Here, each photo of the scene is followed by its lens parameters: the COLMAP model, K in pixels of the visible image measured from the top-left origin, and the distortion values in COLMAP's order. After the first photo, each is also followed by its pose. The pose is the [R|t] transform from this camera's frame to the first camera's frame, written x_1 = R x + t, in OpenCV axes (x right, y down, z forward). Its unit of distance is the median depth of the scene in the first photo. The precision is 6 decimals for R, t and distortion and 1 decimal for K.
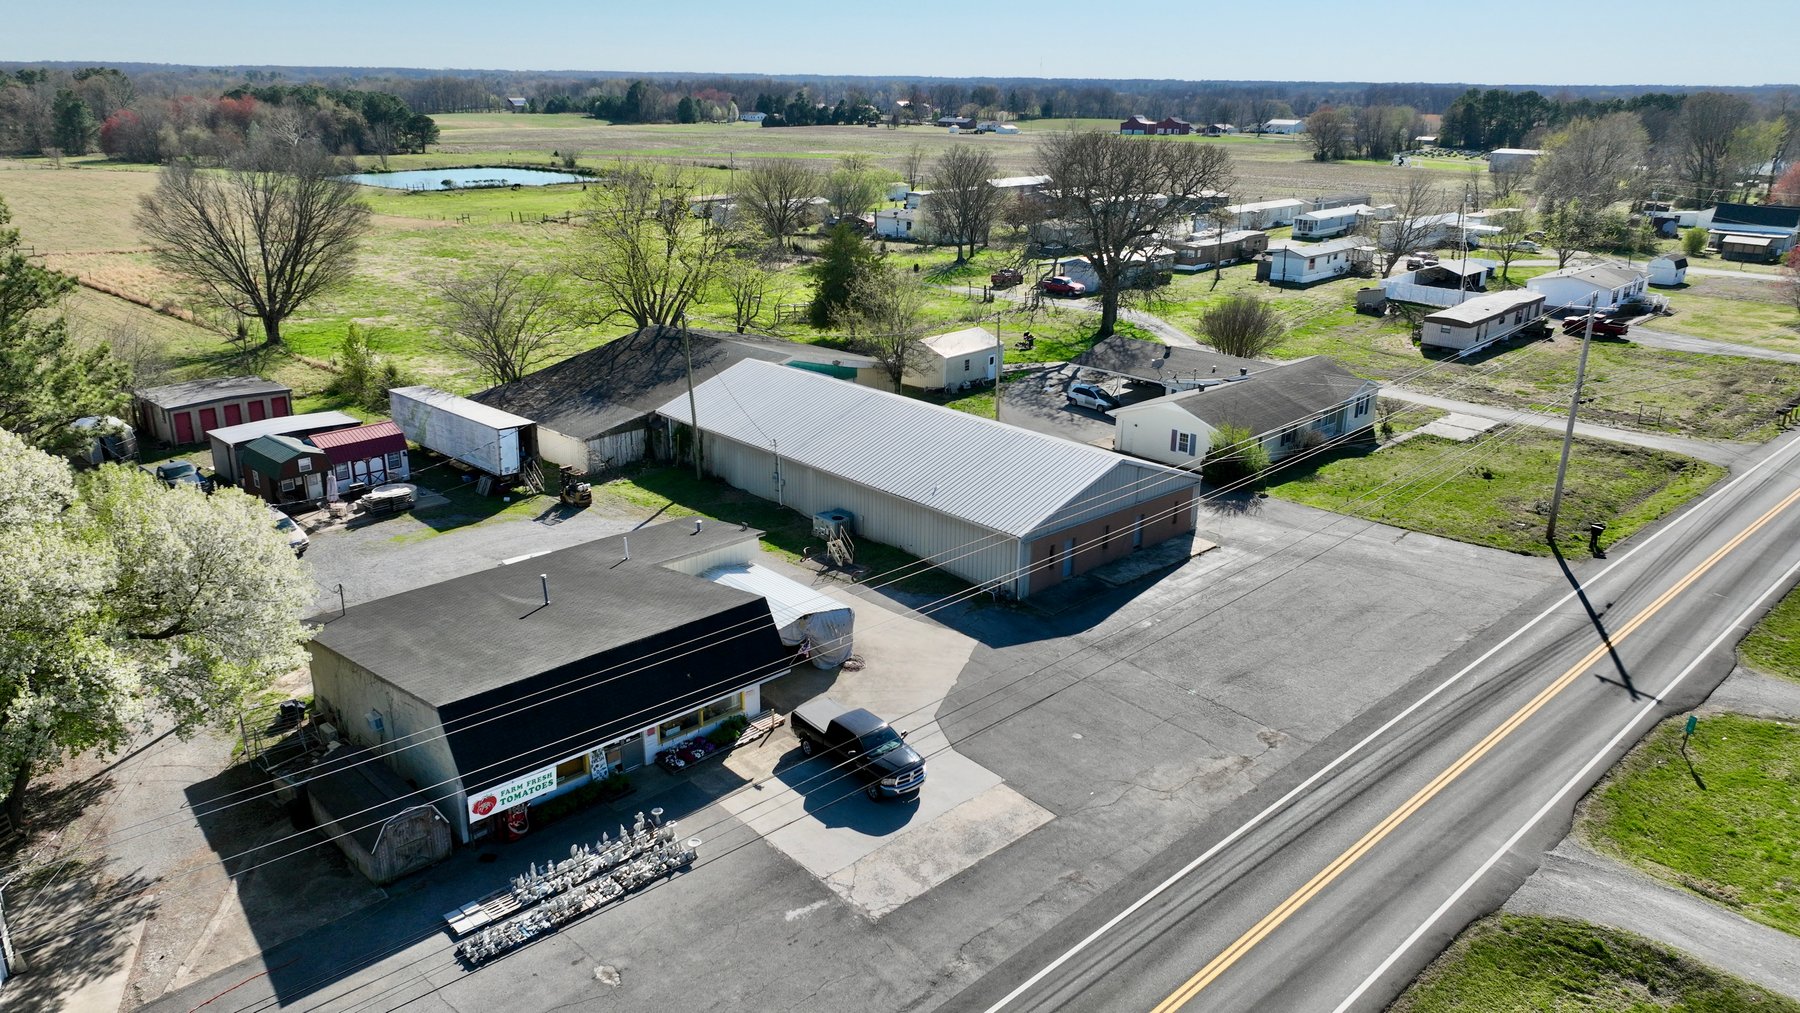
lens RADIAL K [[1259.9, 0, 909.3], [0, 1259.9, 512.1], [0, 0, 1]] dist [0.000135, 0.009002]
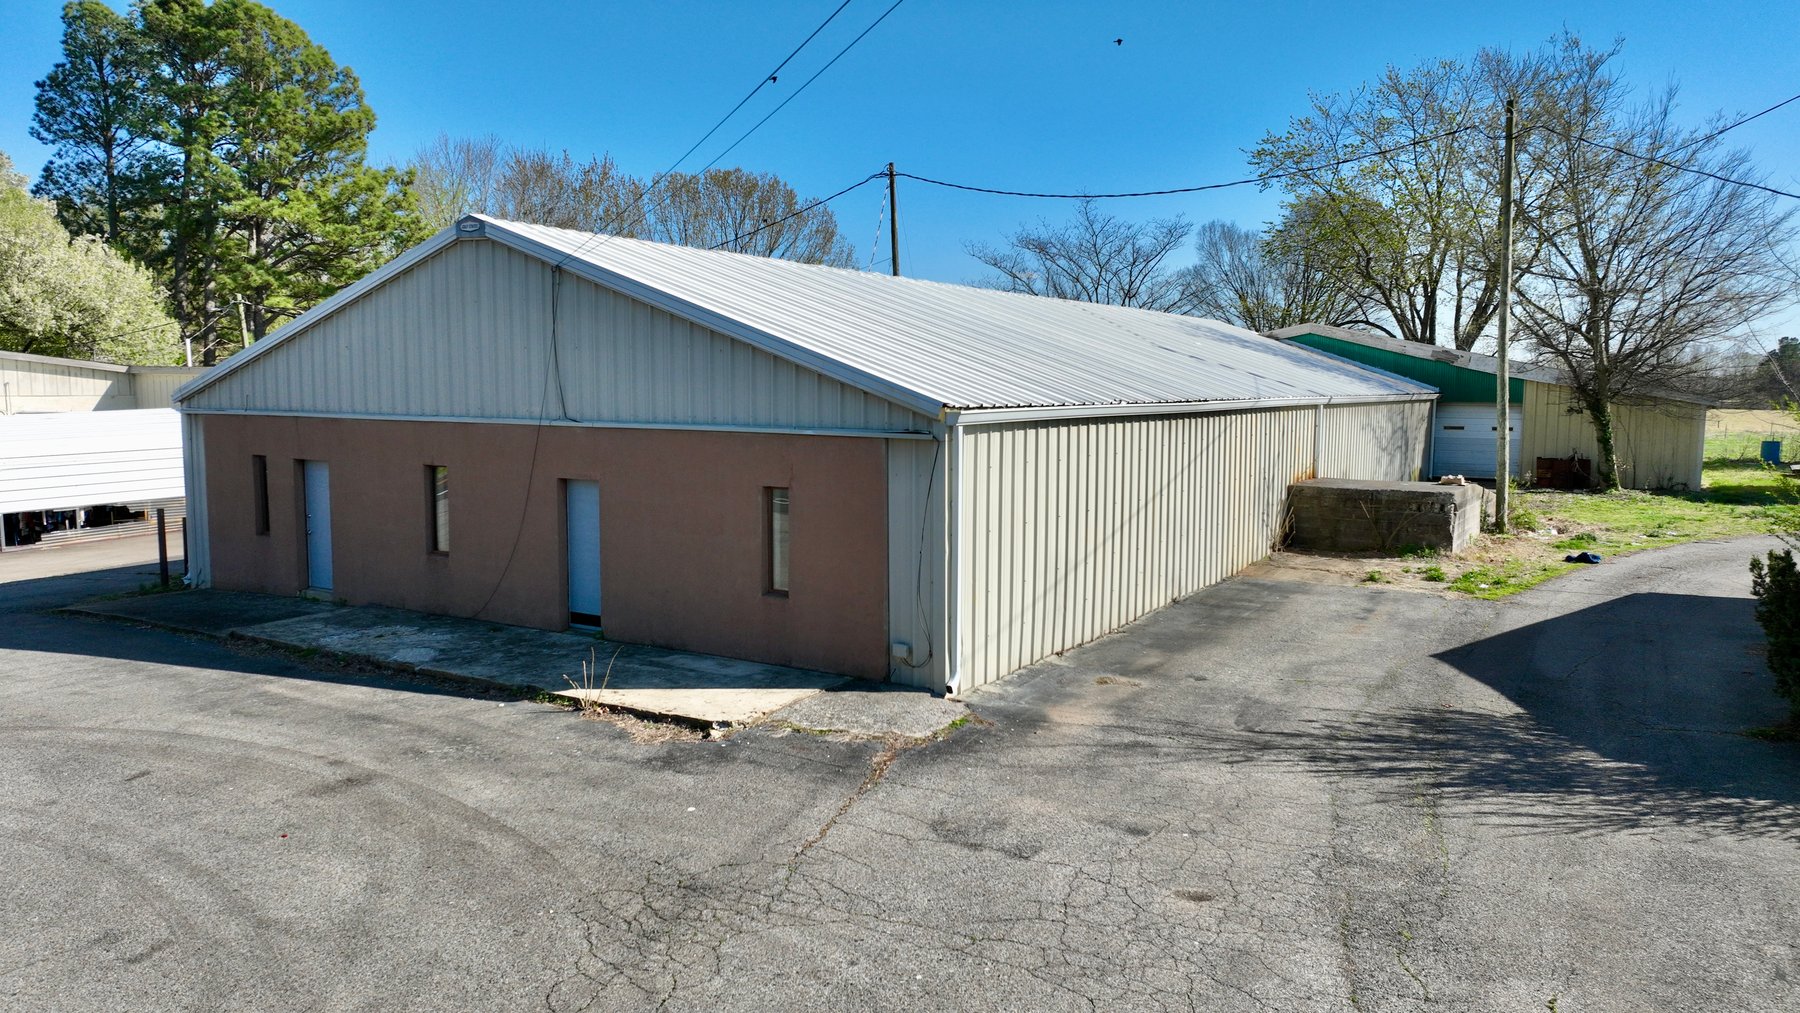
lens RADIAL K [[1259.9, 0, 909.3], [0, 1259.9, 512.1], [0, 0, 1]] dist [0.000135, 0.009002]
pose [[0.259371, 0.091548, -0.961429, 0.539781], [-0.321880, 0.946775, 0.003317, -0.016351], [0.910560, 0.308605, 0.275033, 1.222260]]
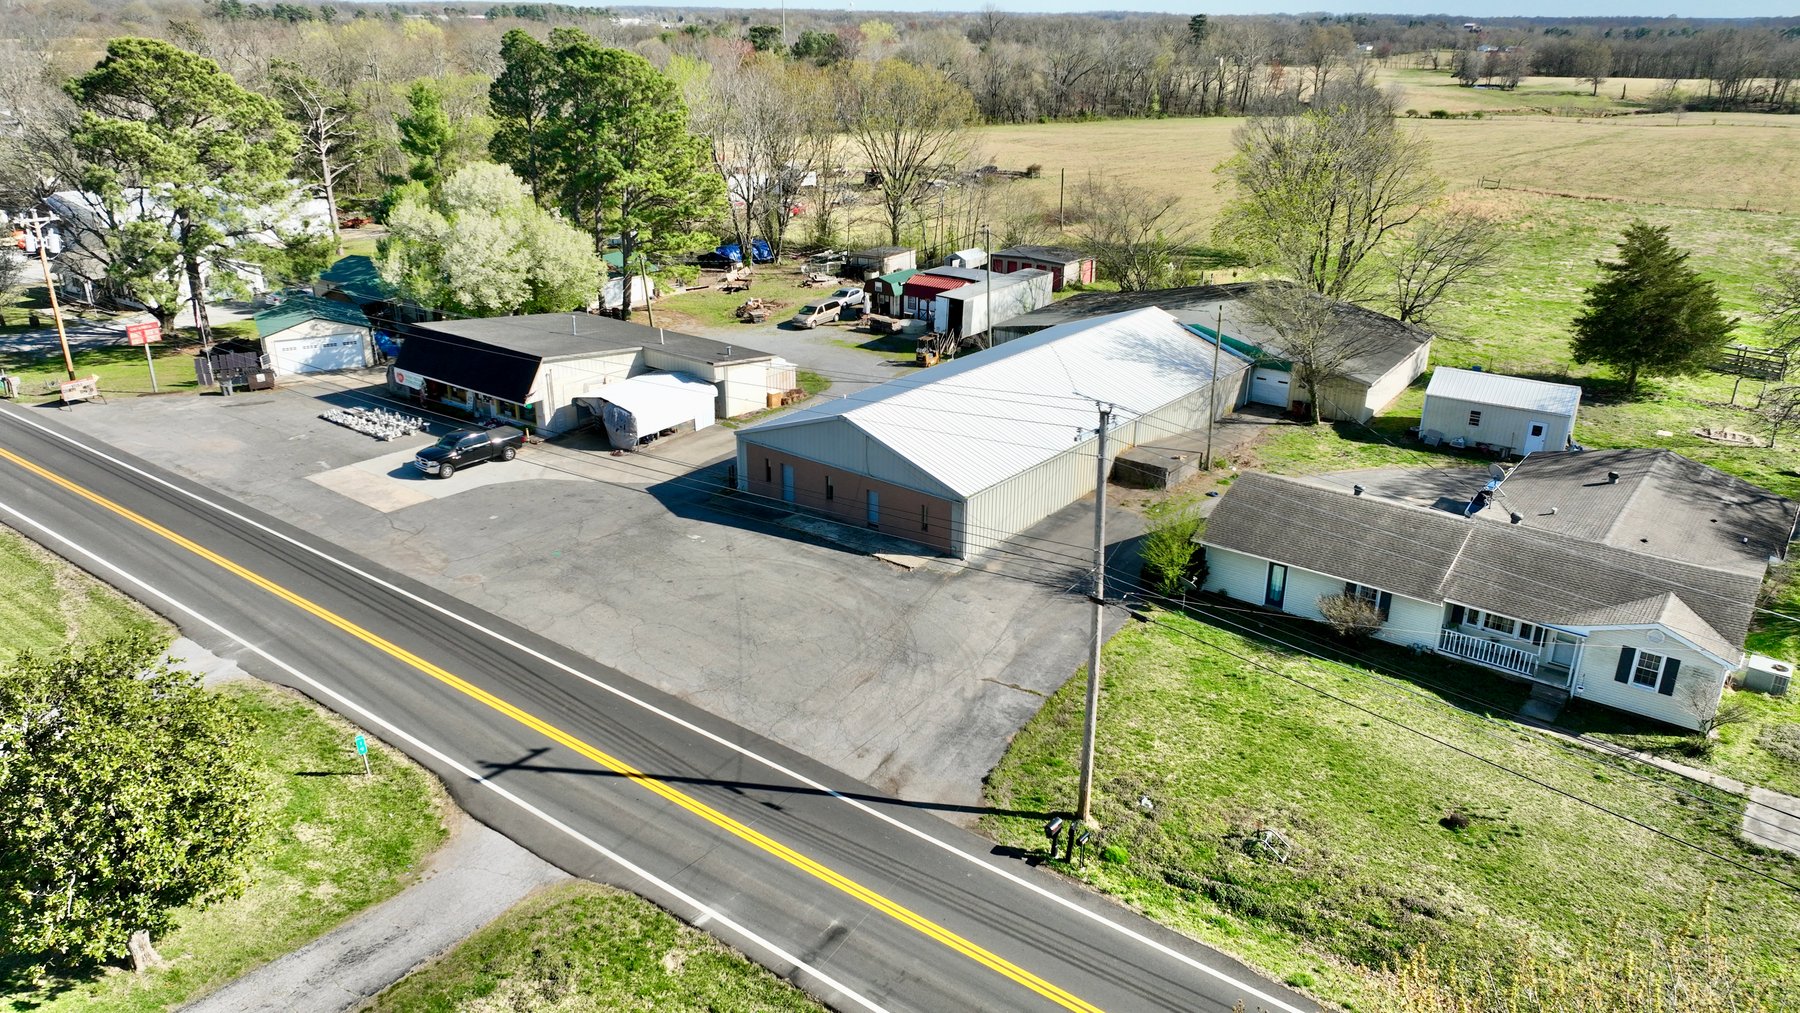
lens RADIAL K [[1259.9, 0, 909.3], [0, 1259.9, 512.1], [0, 0, 1]] dist [0.000135, 0.009002]
pose [[0.135882, 0.352409, -0.925929, 1.285054], [-0.330334, 0.897232, 0.293009, -0.322372], [0.934032, 0.266051, 0.238331, 0.996646]]
